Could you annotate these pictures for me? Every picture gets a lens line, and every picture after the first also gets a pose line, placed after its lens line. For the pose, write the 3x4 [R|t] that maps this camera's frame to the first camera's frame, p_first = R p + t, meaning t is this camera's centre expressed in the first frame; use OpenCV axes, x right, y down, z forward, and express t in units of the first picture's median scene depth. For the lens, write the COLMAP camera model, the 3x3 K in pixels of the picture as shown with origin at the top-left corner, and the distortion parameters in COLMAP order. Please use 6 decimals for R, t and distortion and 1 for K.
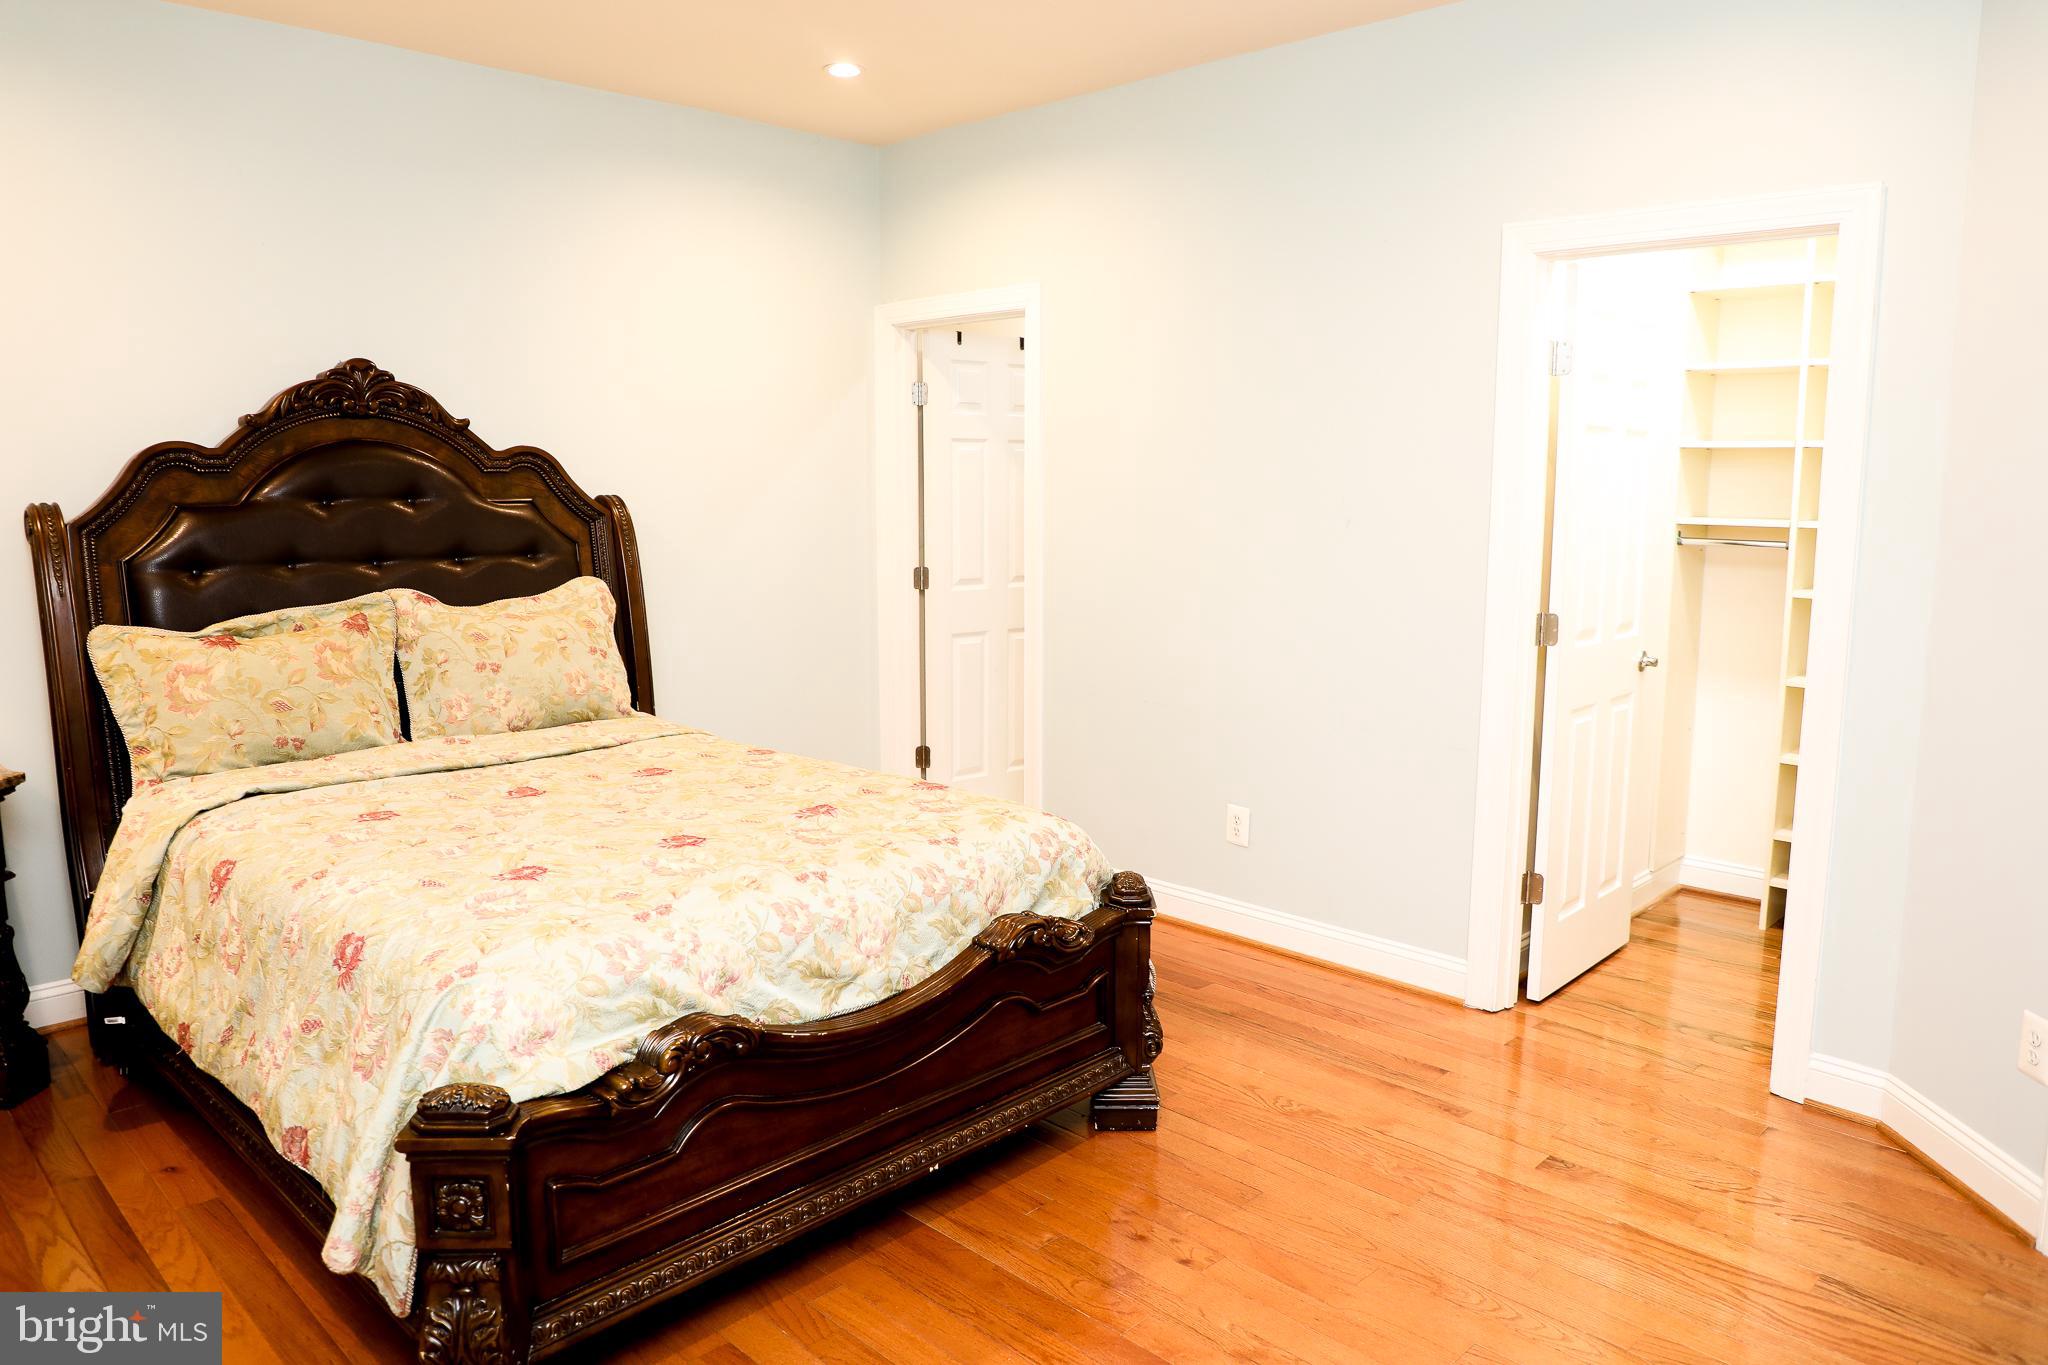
lens RADIAL K [[1384.5, 0, 1029.0], [0, 1384.5, 653.4], [0, 0, 1]] dist [-0.073231, 0.037102]
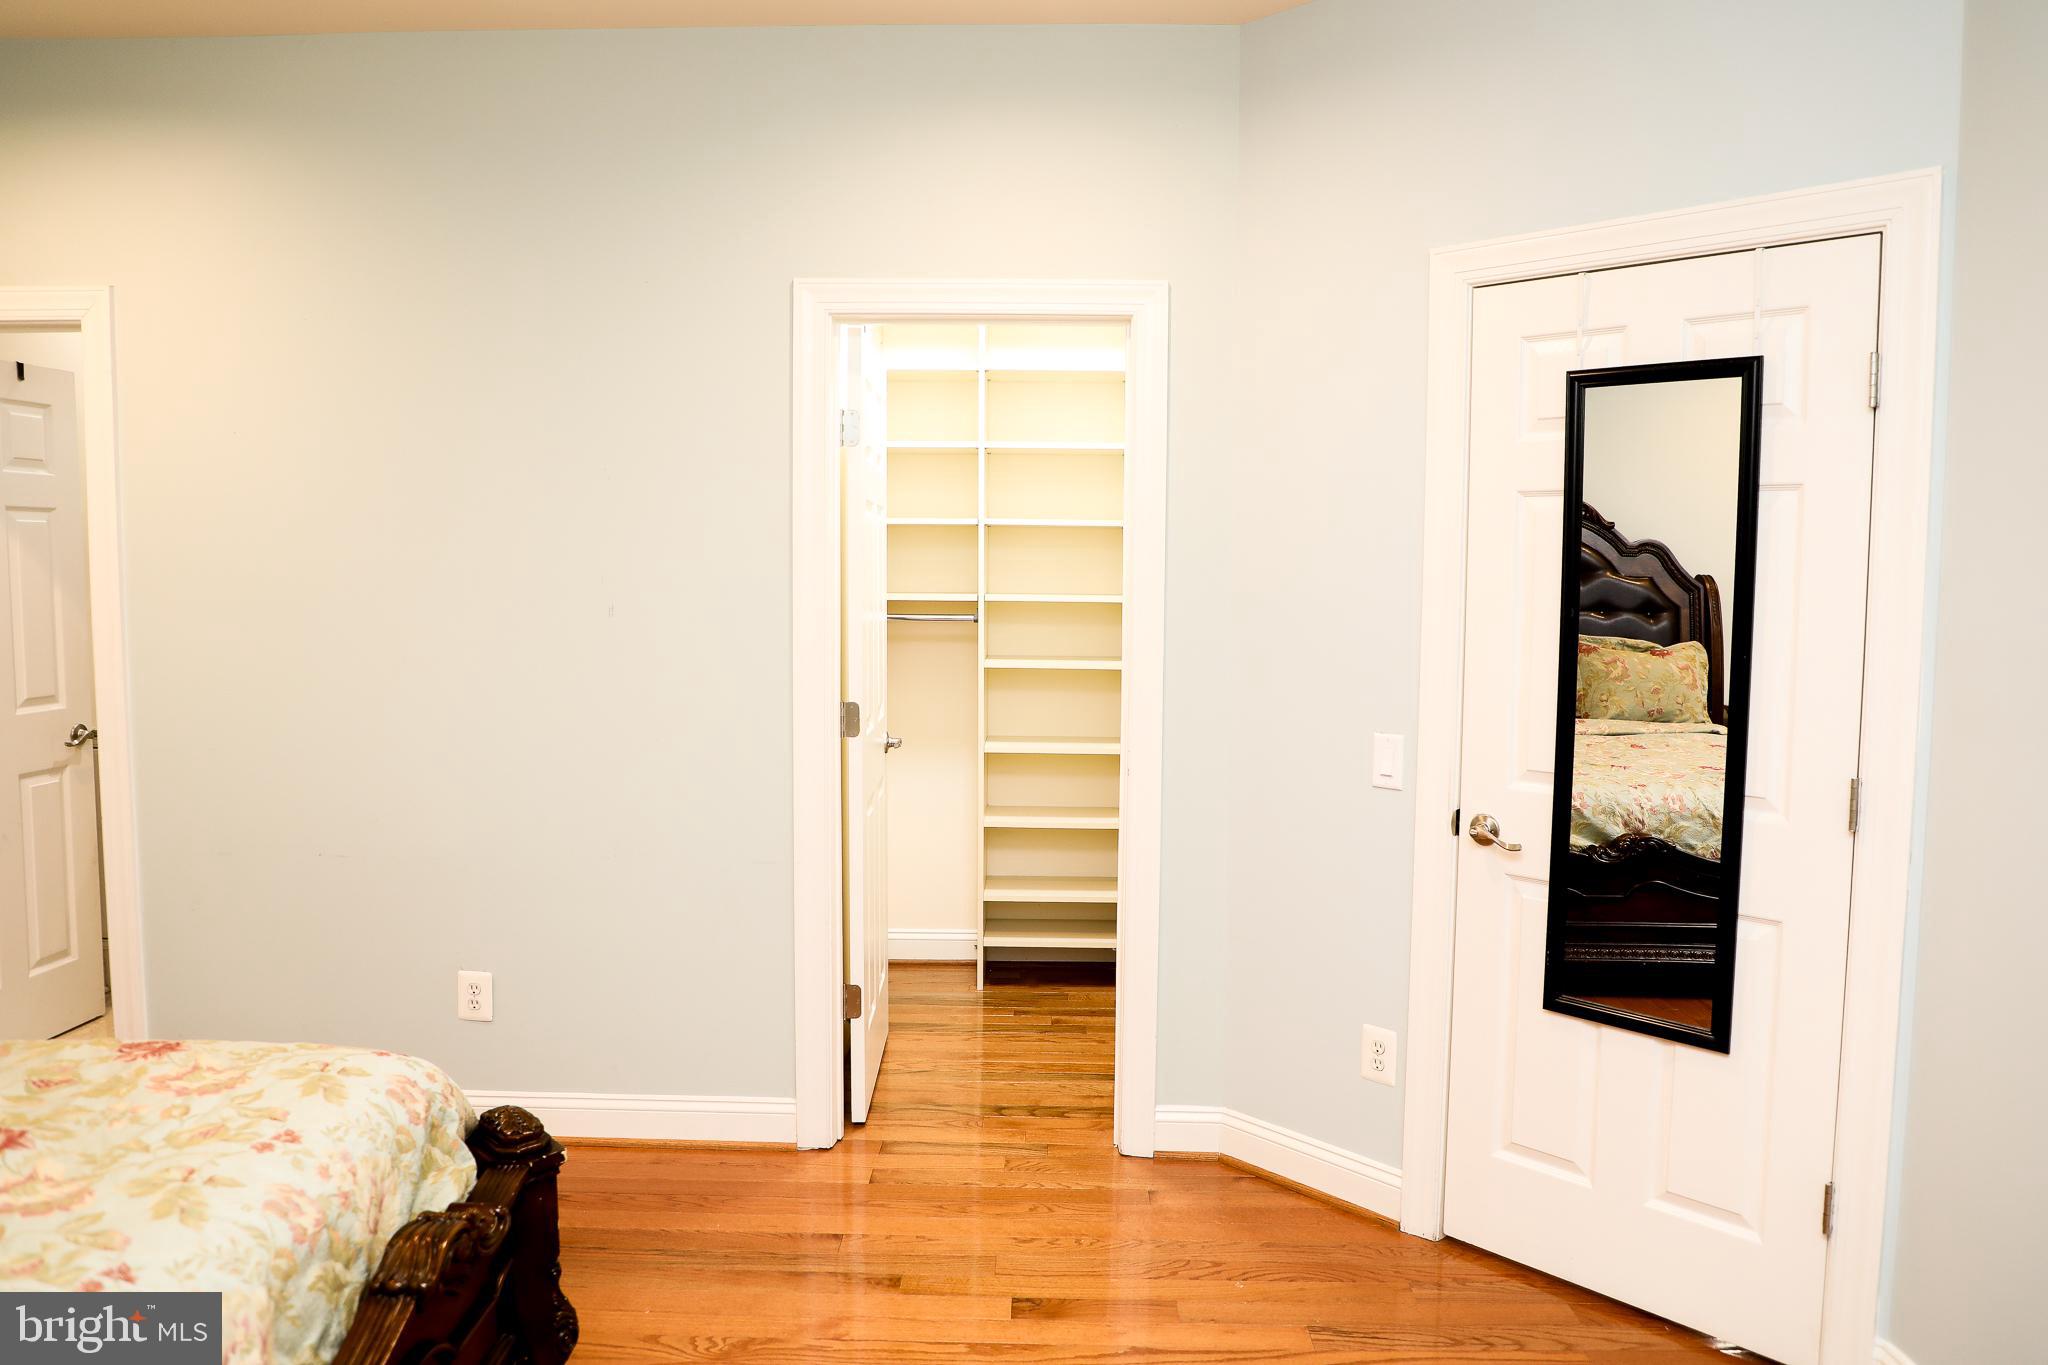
lens RADIAL K [[1384.5, 0, 1029.0], [0, 1384.5, 653.4], [0, 0, 1]] dist [-0.073231, 0.037102]
pose [[0.724256, -0.047853, 0.687869, -0.205246], [0.085221, 0.996153, -0.020429, -0.038697], [-0.684245, 0.073416, 0.725547, 0.283451]]
